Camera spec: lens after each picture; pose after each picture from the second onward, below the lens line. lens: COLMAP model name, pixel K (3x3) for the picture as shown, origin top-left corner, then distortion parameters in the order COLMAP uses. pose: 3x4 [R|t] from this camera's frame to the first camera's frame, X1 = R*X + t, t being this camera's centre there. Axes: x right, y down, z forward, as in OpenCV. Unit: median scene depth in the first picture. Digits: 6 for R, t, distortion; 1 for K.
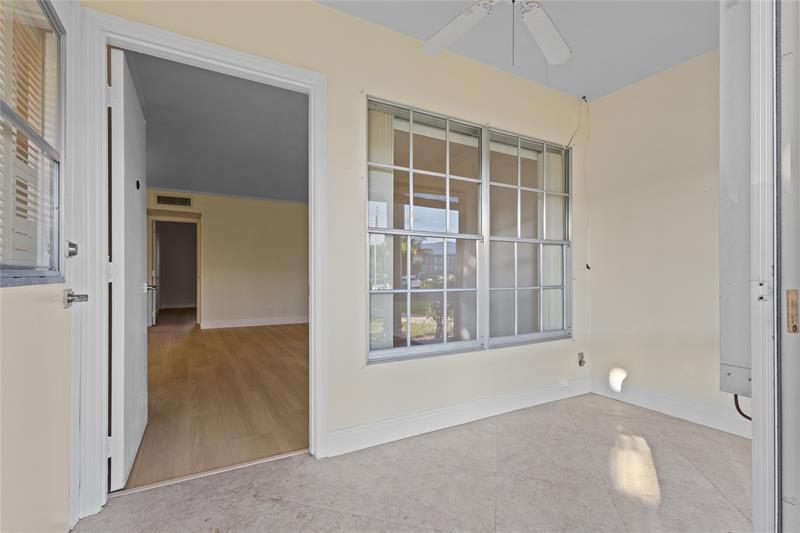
lens RADIAL K [[364.5, 0, 398.0], [0, 364.5, 271.4], [0, 0, 1]] dist [-0.000054, 0.000072]
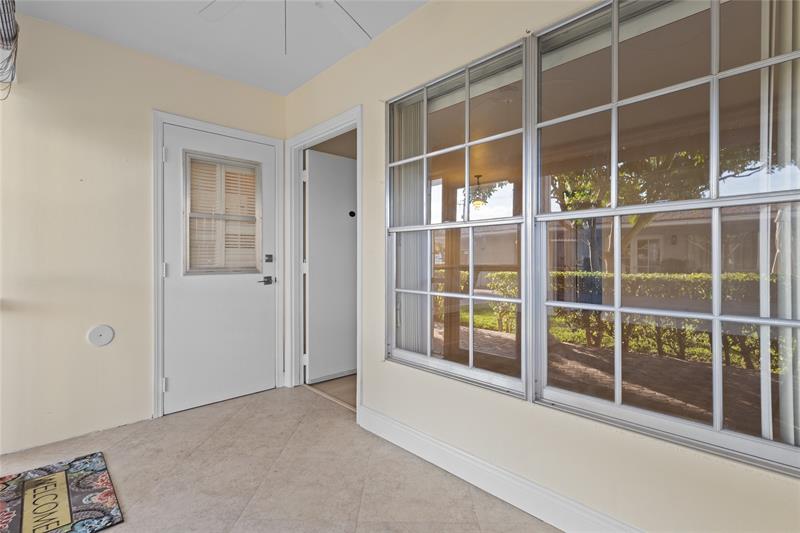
lens RADIAL K [[367.6, 0, 397.6], [0, 367.6, 264.6], [0, 0, 1]] dist [0.006505, 0.001032]
pose [[0.261690, 0.006135, -0.965132, 1.116278], [-0.000394, 0.999980, 0.006250, -0.028888], [0.965152, -0.001255, 0.261687, 0.897046]]
